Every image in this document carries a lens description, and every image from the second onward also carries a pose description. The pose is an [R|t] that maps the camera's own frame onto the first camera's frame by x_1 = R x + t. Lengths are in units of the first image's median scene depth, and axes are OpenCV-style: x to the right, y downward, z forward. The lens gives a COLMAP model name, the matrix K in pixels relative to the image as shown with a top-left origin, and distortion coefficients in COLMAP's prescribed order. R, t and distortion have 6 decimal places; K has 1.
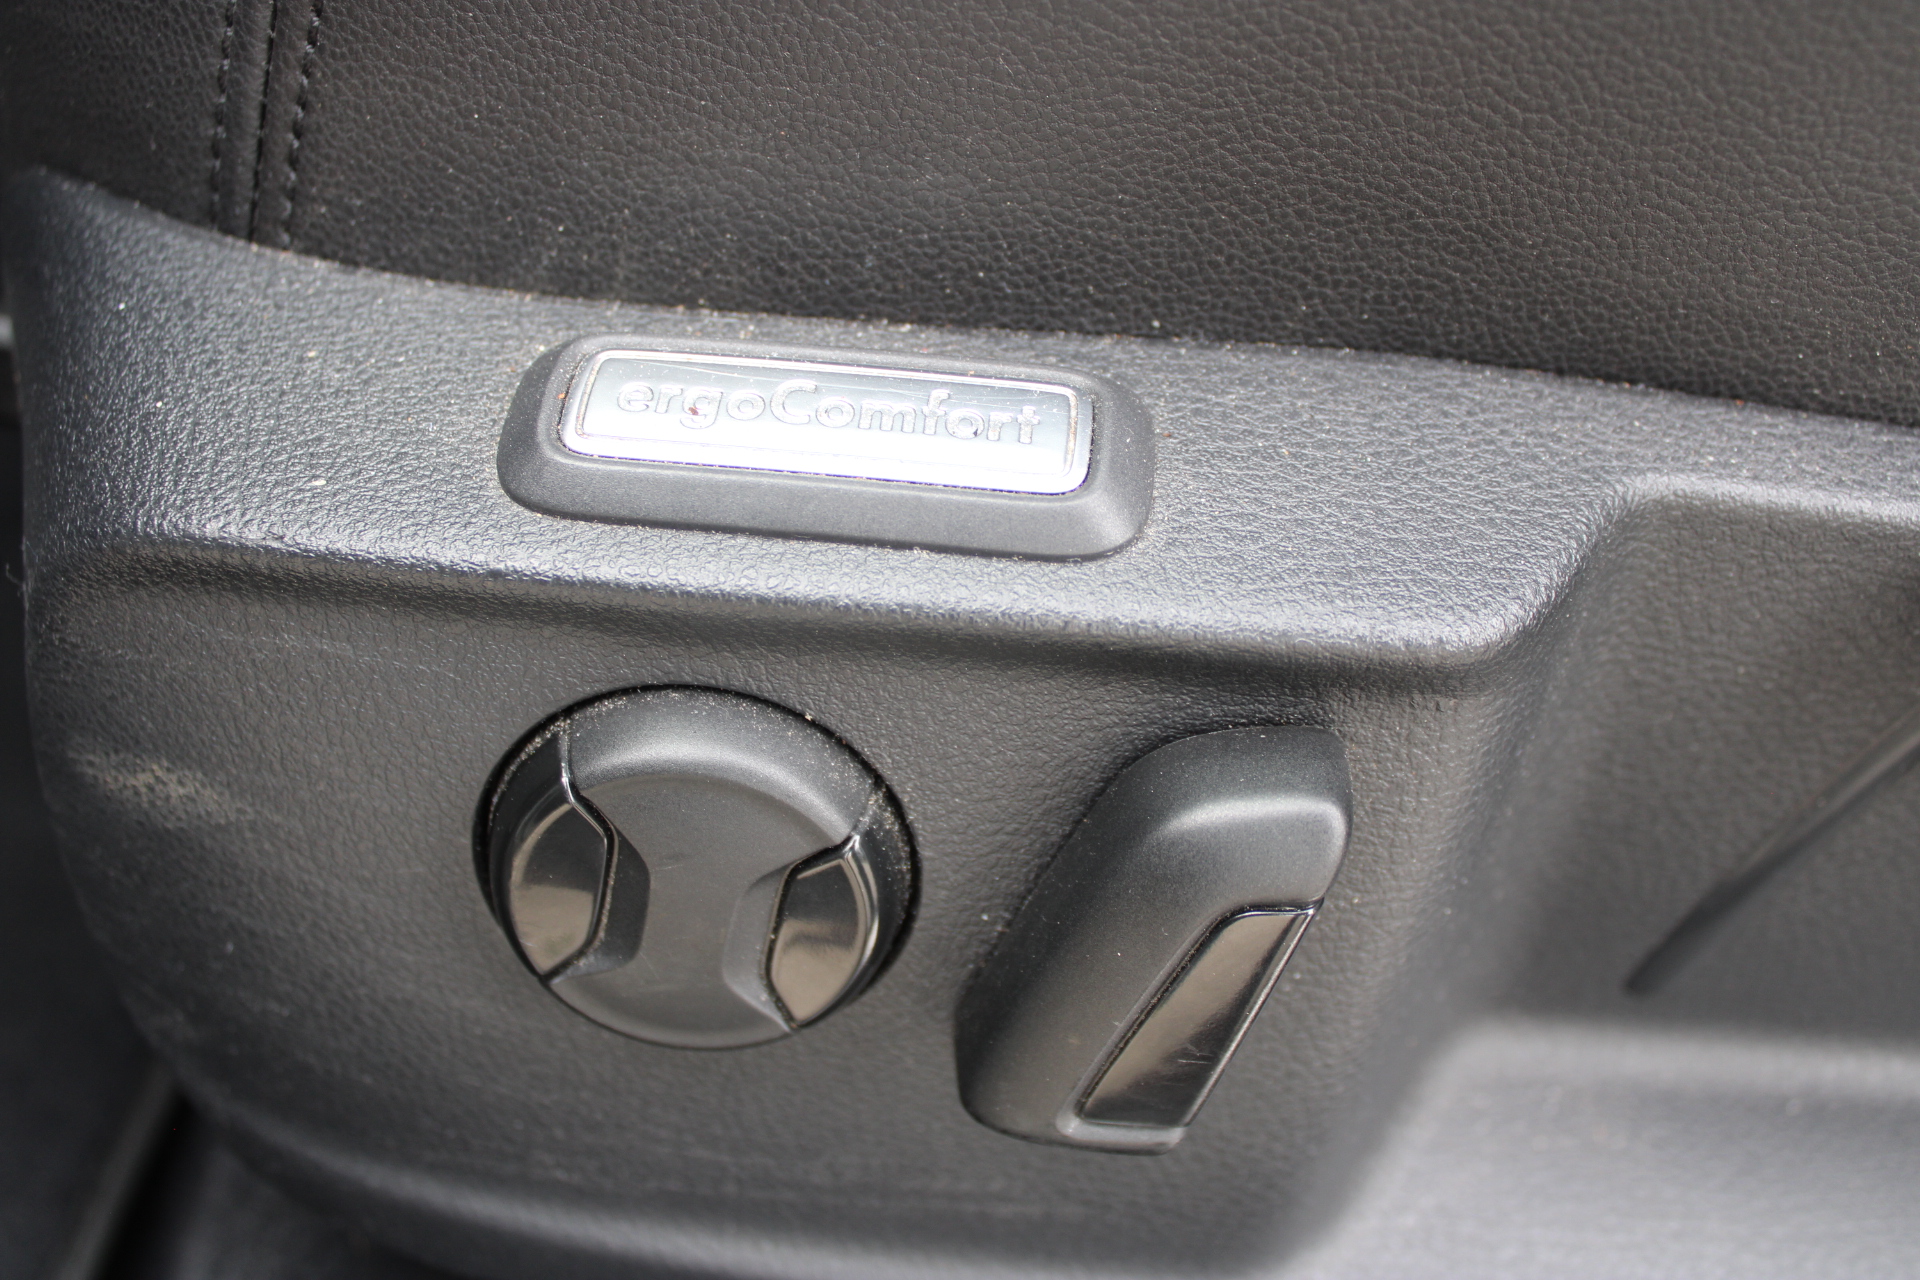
lens RADIAL K [[2037.5, 0, 960.0], [0, 2037.5, 640.0], [0, 0, 1]] dist [-0.044094, 0.052177]
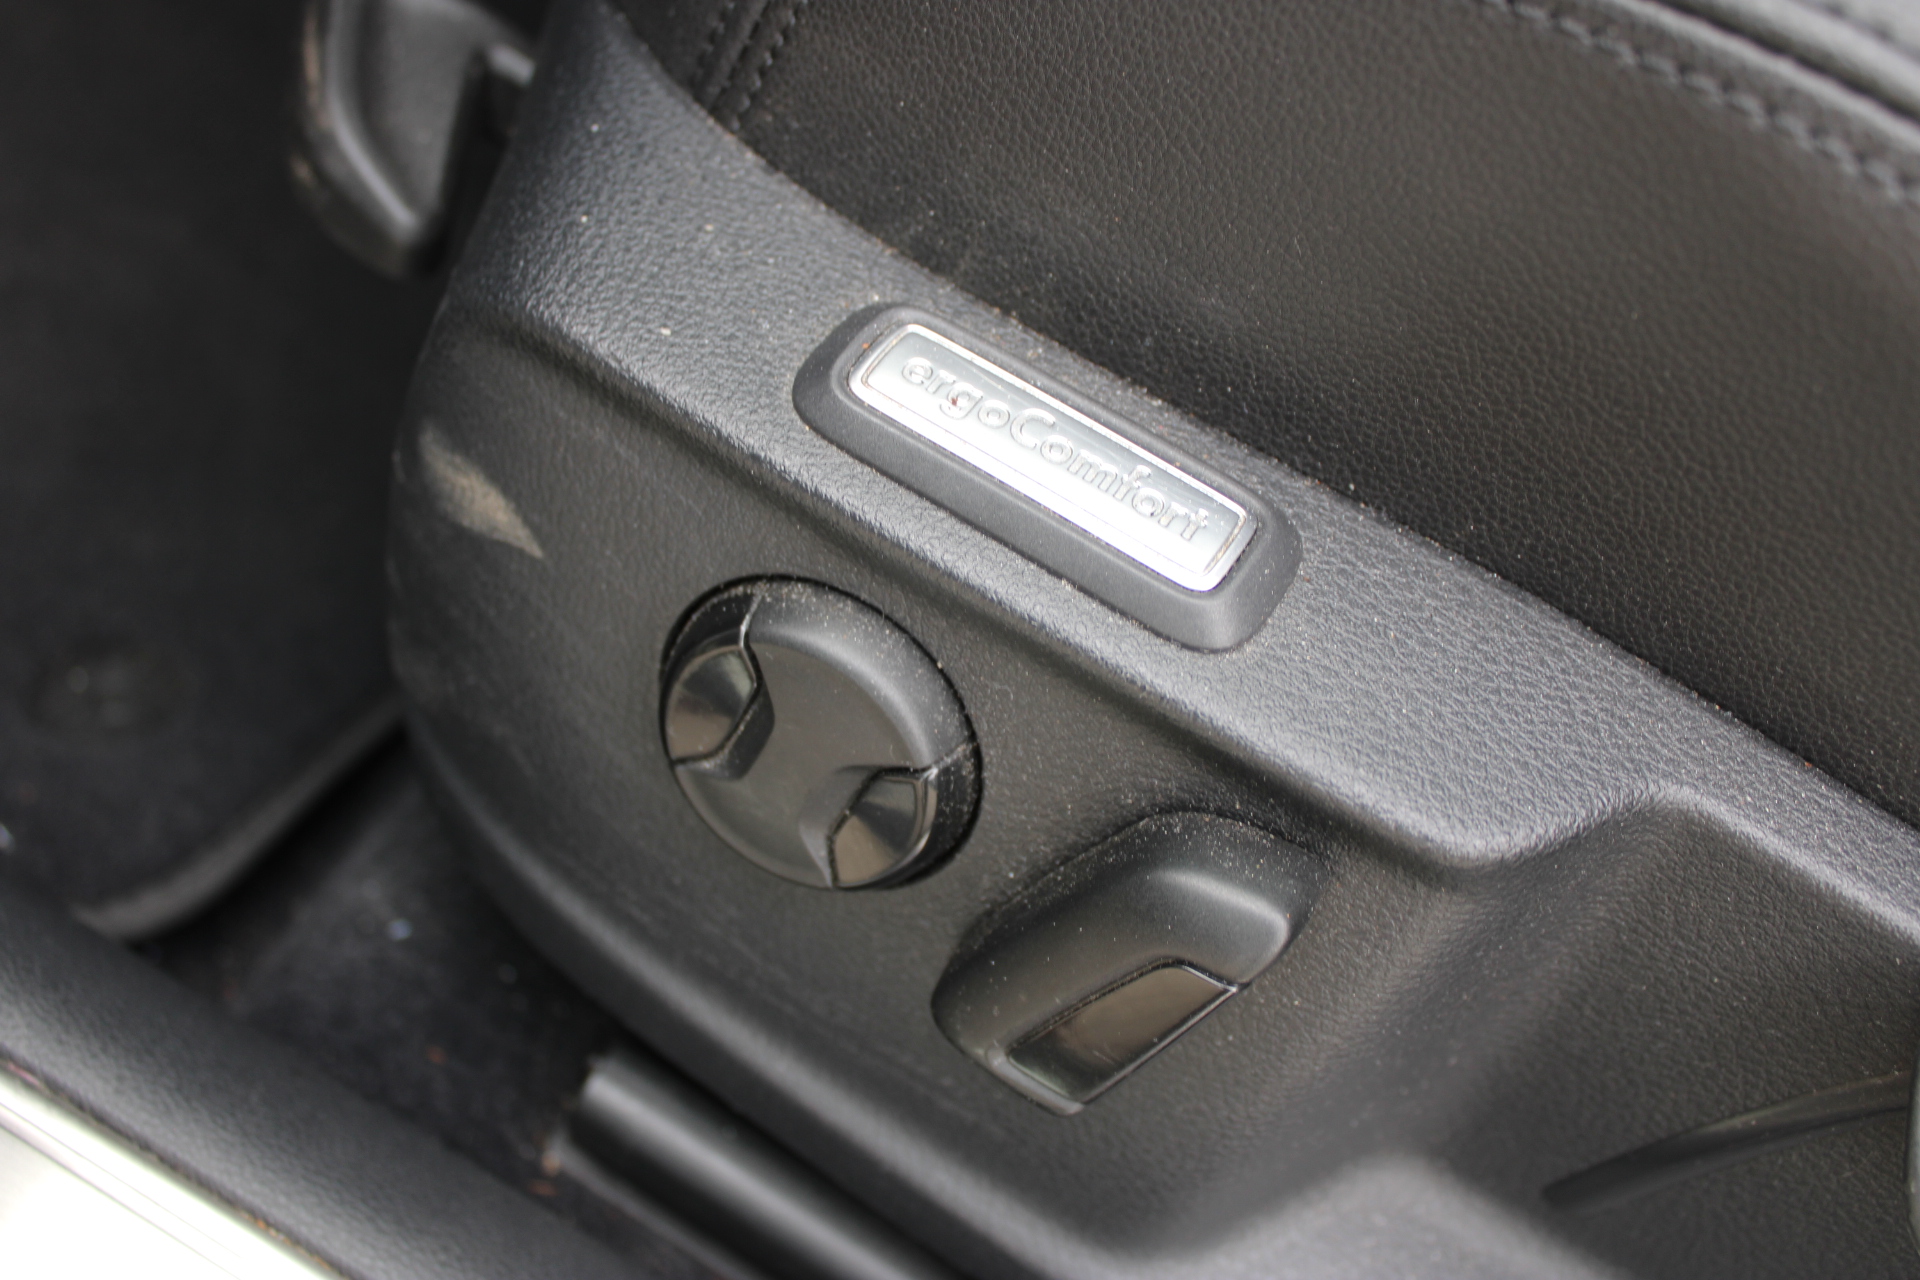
lens RADIAL K [[2115.2, 0, 960.0], [0, 2115.2, 640.0], [0, 0, 1]] dist [0.013290, 0.038598]
pose [[0.889123, 0.425778, -0.167850, 0.142082], [-0.415461, 0.904719, 0.094212, -0.099538], [0.191970, -0.014031, 0.981300, -0.245458]]
